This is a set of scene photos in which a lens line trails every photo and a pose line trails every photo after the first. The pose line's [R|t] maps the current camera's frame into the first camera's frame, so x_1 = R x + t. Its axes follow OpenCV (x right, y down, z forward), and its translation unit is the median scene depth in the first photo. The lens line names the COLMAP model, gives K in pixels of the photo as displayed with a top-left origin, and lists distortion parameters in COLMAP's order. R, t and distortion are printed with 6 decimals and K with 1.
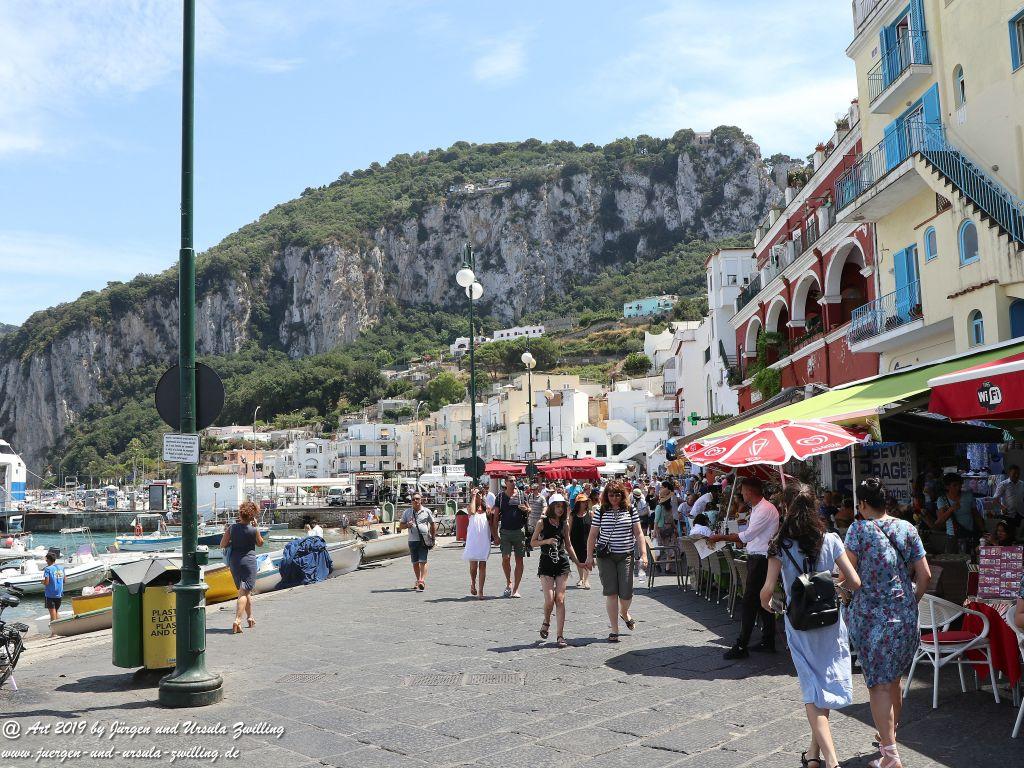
lens RADIAL K [[969.0, 0, 512.0], [0, 969.0, 384.0], [0, 0, 1]] dist [-0.150866, 0.118194]
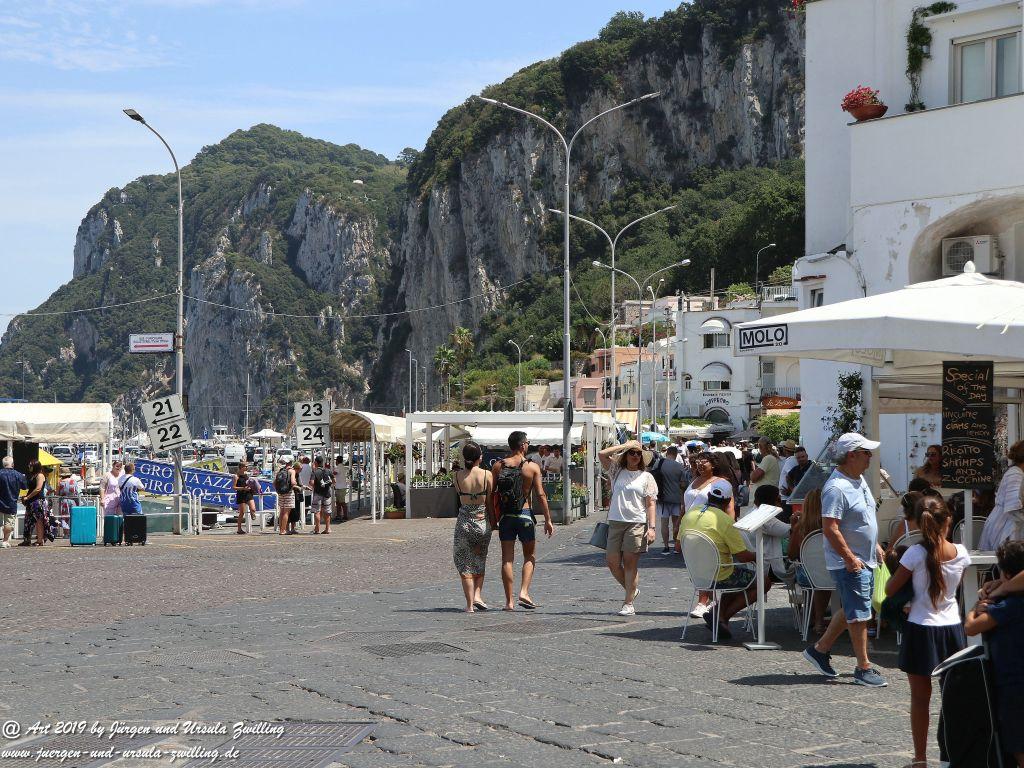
lens RADIAL K [[1743.3, 0, 512.0], [0, 1743.3, 384.0], [0, 0, 1]] dist [0.149983, 0.027046]
pose [[0.872068, 0.006803, -0.489337, 0.016259], [0.030731, 0.997169, 0.068629, 0.014755], [0.488419, -0.074887, 0.869390, 0.151709]]
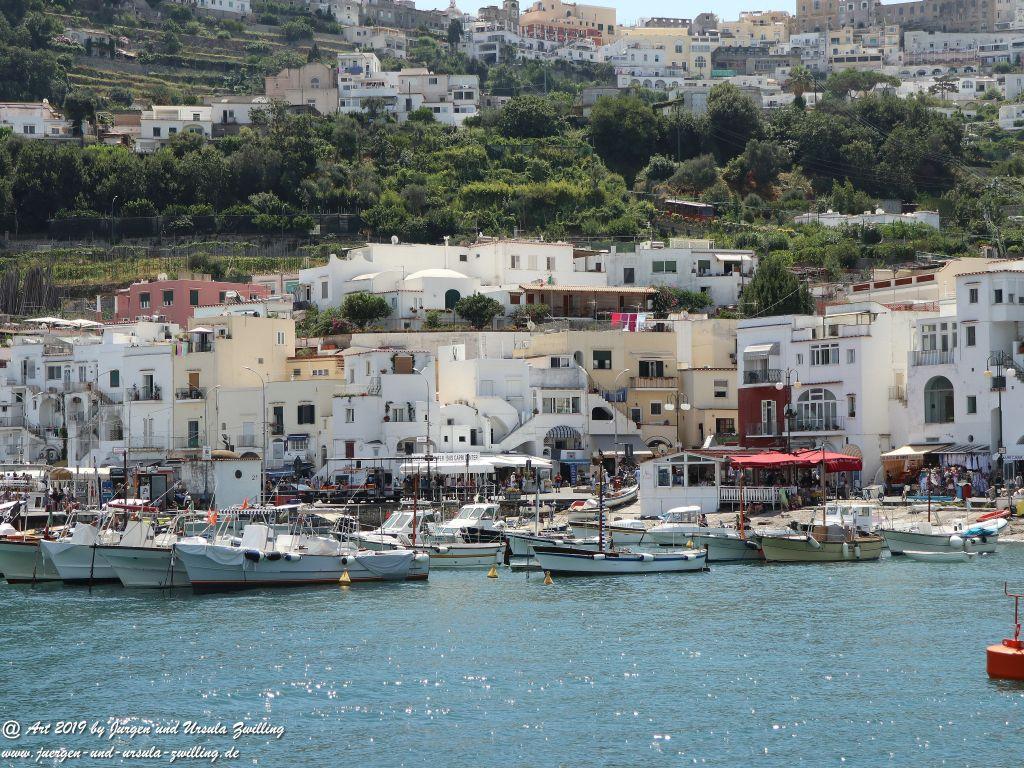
lens RADIAL K [[2312.5, 0, 512.0], [0, 2312.5, 384.0], [0, 0, 1]] dist [0.276211, 0.447461]
pose [[0.770414, 0.040214, 0.636275, -0.186350], [-0.071151, 0.997197, 0.023126, -0.002781], [-0.633562, -0.063088, 0.771116, -0.071941]]
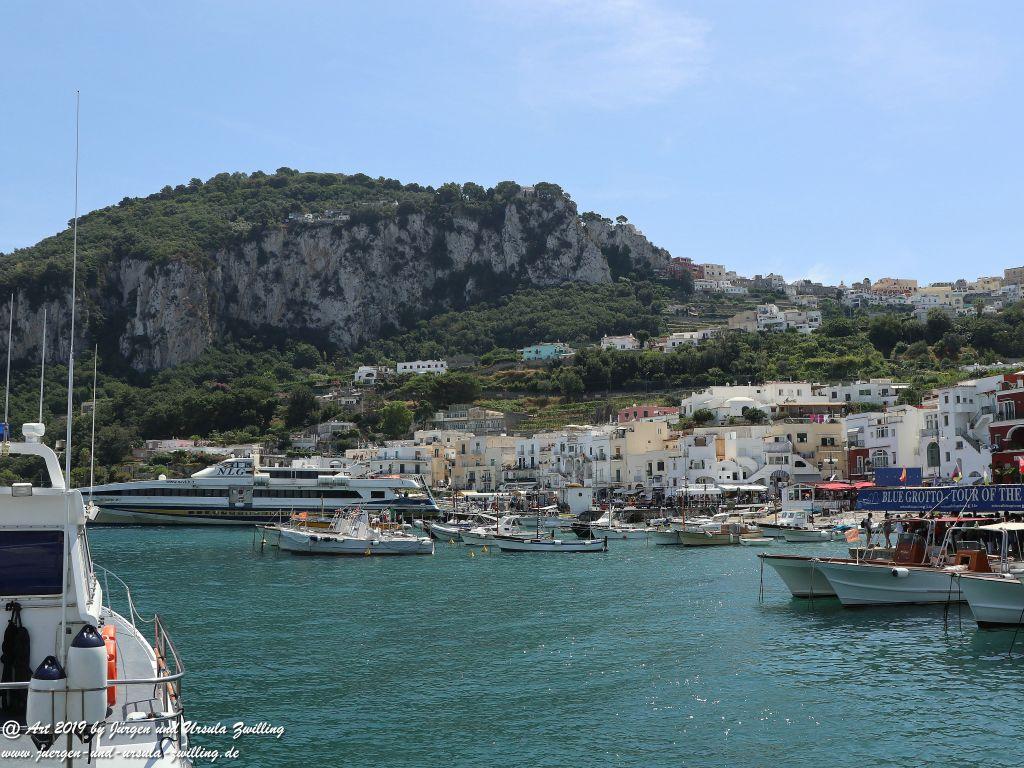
lens RADIAL K [[969.0, 0, 512.0], [0, 969.0, 384.0], [0, 0, 1]] dist [-0.150866, 0.118194]
pose [[0.957507, 0.050462, 0.283962, -0.126893], [-0.044867, 0.998650, -0.026175, -0.004110], [-0.284899, 0.012322, 0.958478, -0.069396]]
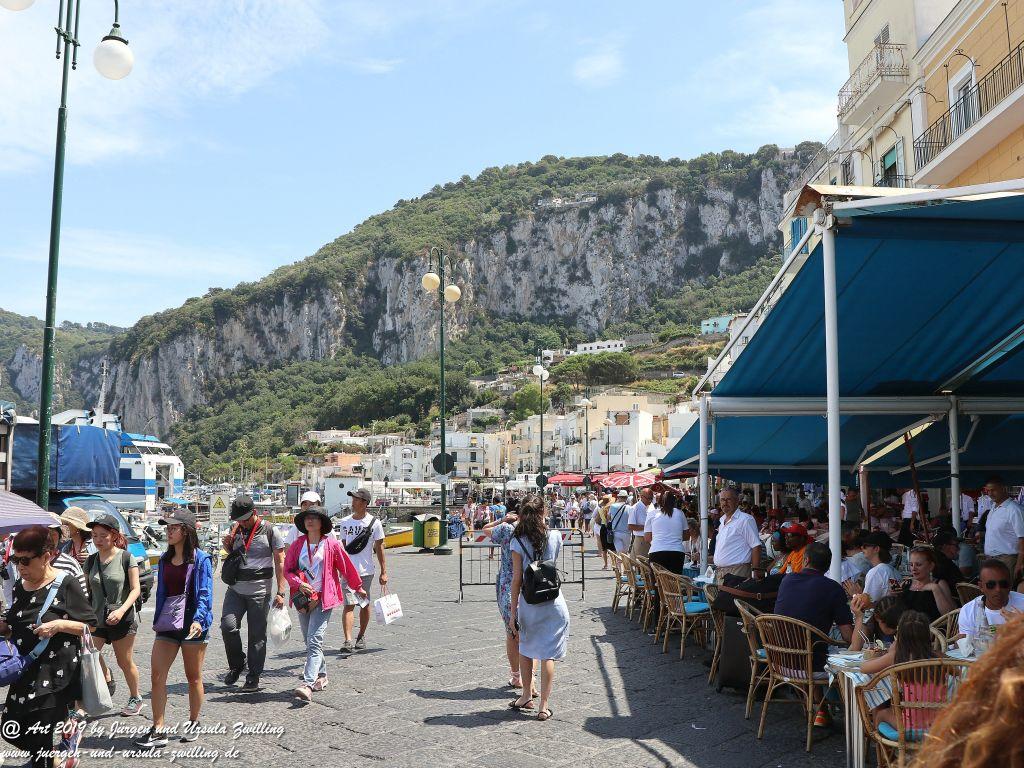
lens RADIAL K [[969.0, 0, 512.0], [0, 969.0, 384.0], [0, 0, 1]] dist [-0.150866, 0.118194]
pose [[0.995926, 0.016288, -0.088694, 0.002658], [-0.016766, 0.999849, -0.004643, -0.003476], [0.088605, 0.006111, 0.996048, -0.032215]]
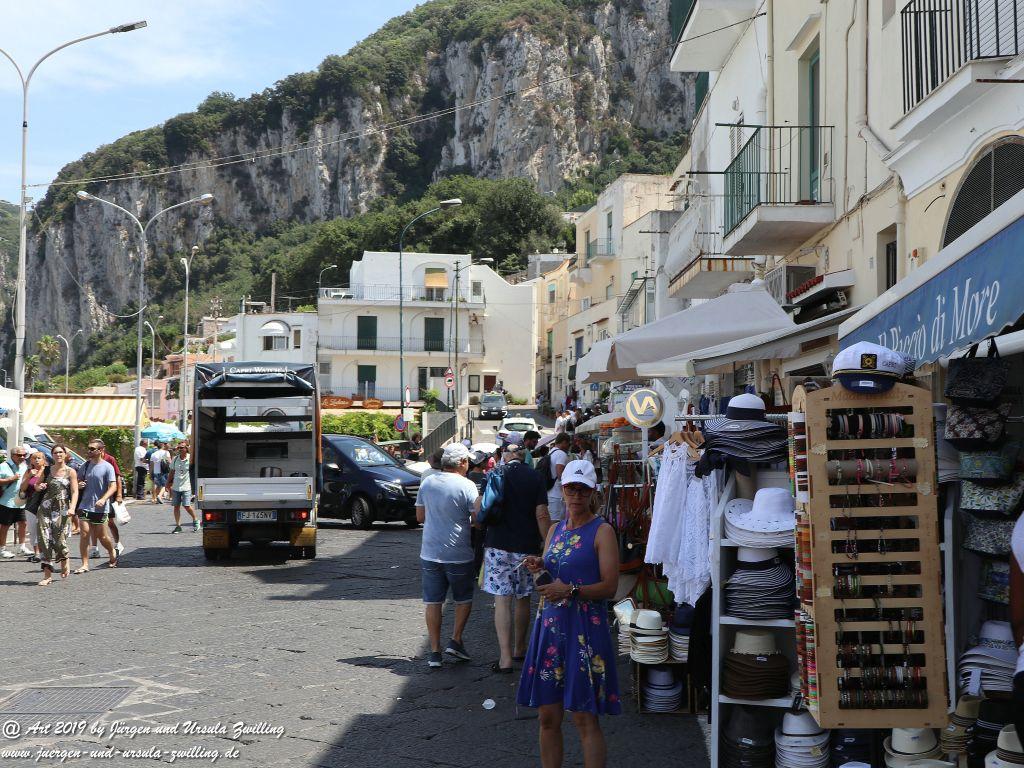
lens RADIAL K [[1326.8, 0, 512.0], [0, 1326.8, 384.0], [0, 0, 1]] dist [0.022189, 0.048998]
pose [[0.973014, 0.021229, -0.229768, -0.001669], [-0.007721, 0.998197, 0.059532, 0.020560], [0.230618, -0.056152, 0.971423, 0.201141]]
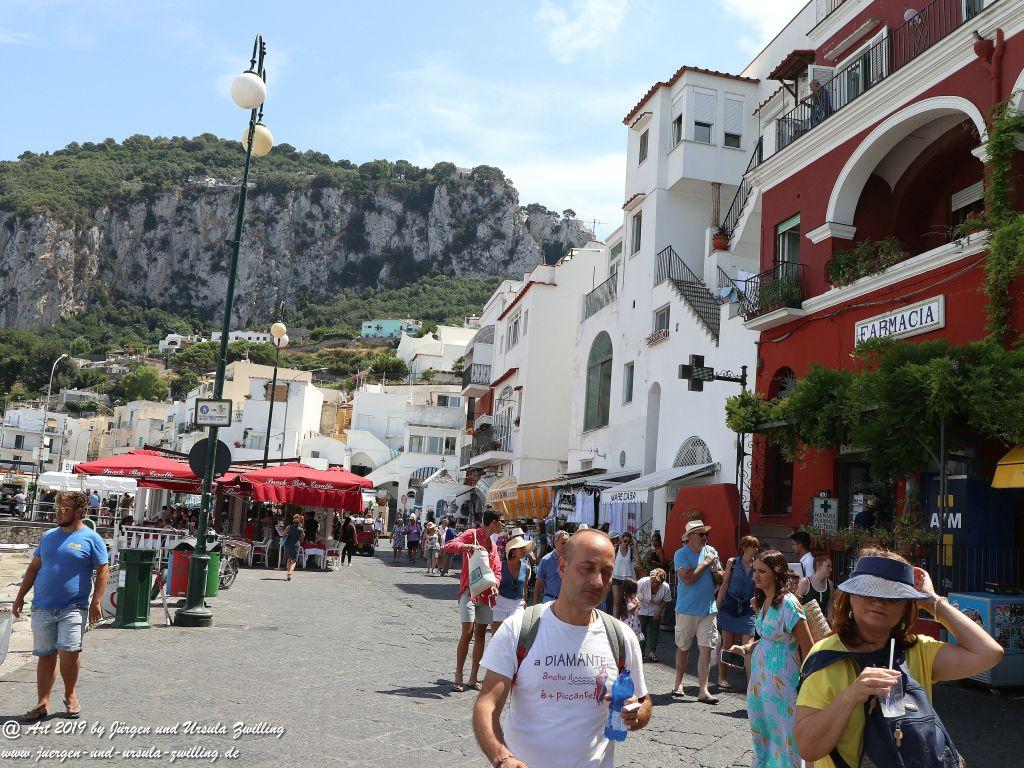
lens RADIAL K [[969.0, 0, 512.0], [0, 969.0, 384.0], [0, 0, 1]] dist [-0.150866, 0.118194]
pose [[0.949907, 0.137645, 0.280590, 0.001802], [-0.126138, 0.990271, -0.058756, 0.005567], [-0.285947, 0.020420, 0.958028, 0.053449]]
